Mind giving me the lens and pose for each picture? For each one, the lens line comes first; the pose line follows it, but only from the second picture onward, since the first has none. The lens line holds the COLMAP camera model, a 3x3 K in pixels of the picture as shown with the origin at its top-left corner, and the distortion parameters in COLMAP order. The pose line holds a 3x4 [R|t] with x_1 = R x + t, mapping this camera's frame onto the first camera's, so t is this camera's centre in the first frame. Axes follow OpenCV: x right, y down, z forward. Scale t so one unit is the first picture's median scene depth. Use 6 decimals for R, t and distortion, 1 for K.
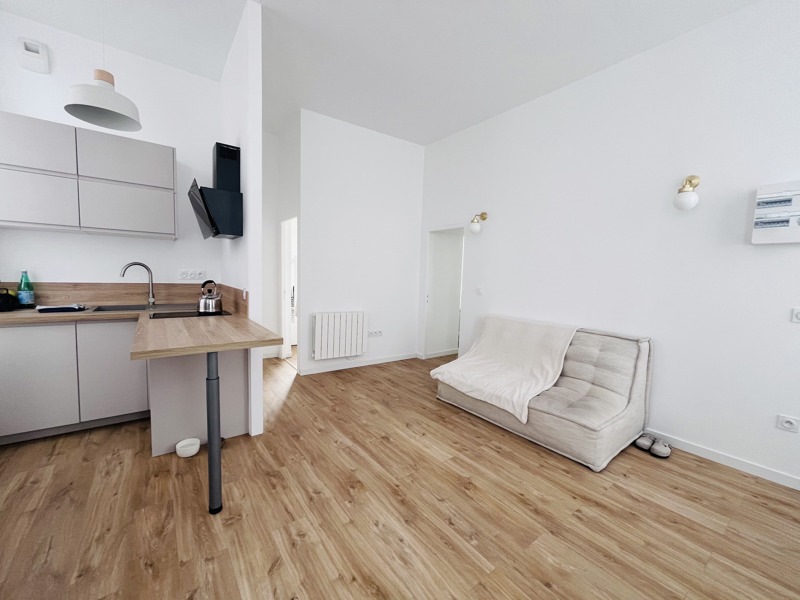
lens RADIAL K [[323.4, 0, 398.0], [0, 323.4, 301.3], [0, 0, 1]] dist [-0.001827, -0.000443]
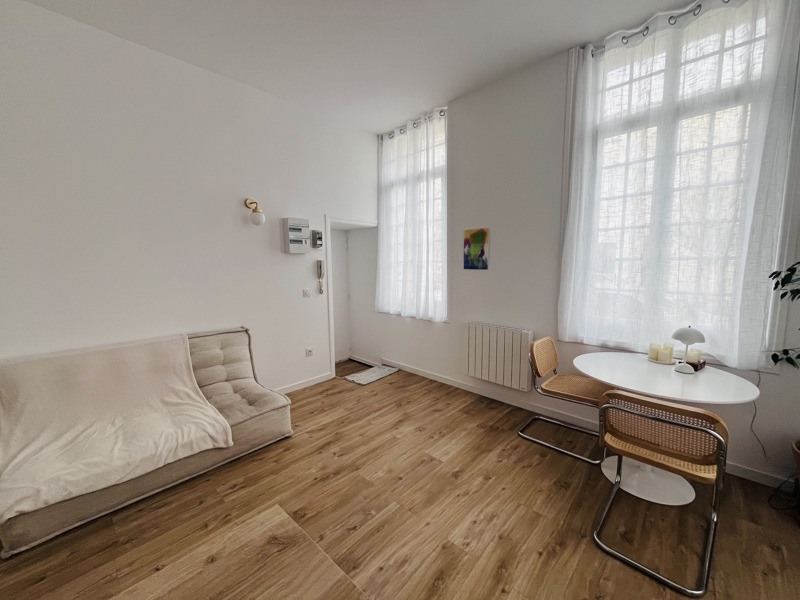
lens RADIAL K [[323.4, 0, 398.0], [0, 323.4, 301.3], [0, 0, 1]] dist [-0.001827, -0.000443]
pose [[-0.175447, -0.144635, 0.973807, -0.517114], [0.090842, 0.982551, 0.162300, -0.128132], [-0.980289, 0.116938, -0.159247, 0.629631]]
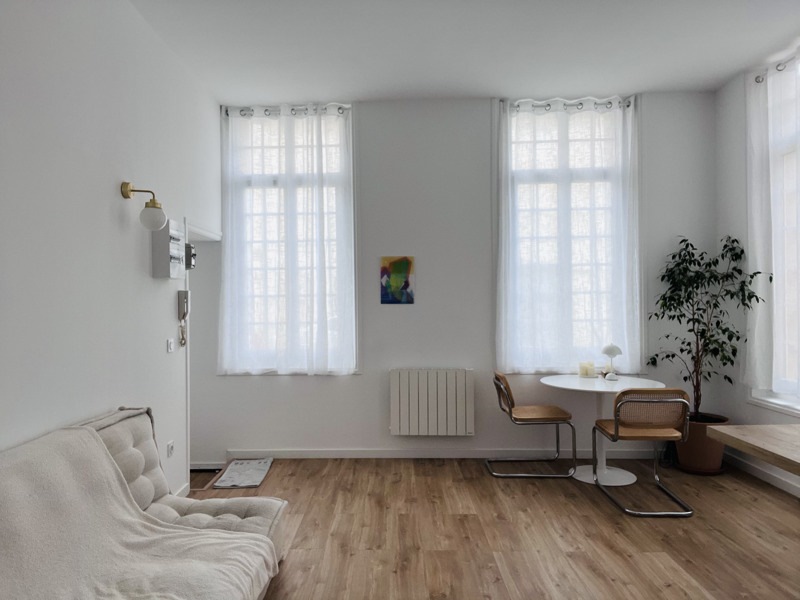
lens RADIAL K [[541.6, 0, 400.0], [0, 541.6, 300.0], [0, 0, 1]] dist [0.068361, -0.068386]
pose [[-0.805192, -0.021517, 0.592623, -0.364589], [0.037885, 0.995434, 0.087616, -0.190498], [-0.591802, 0.092999, -0.800700, 1.600140]]
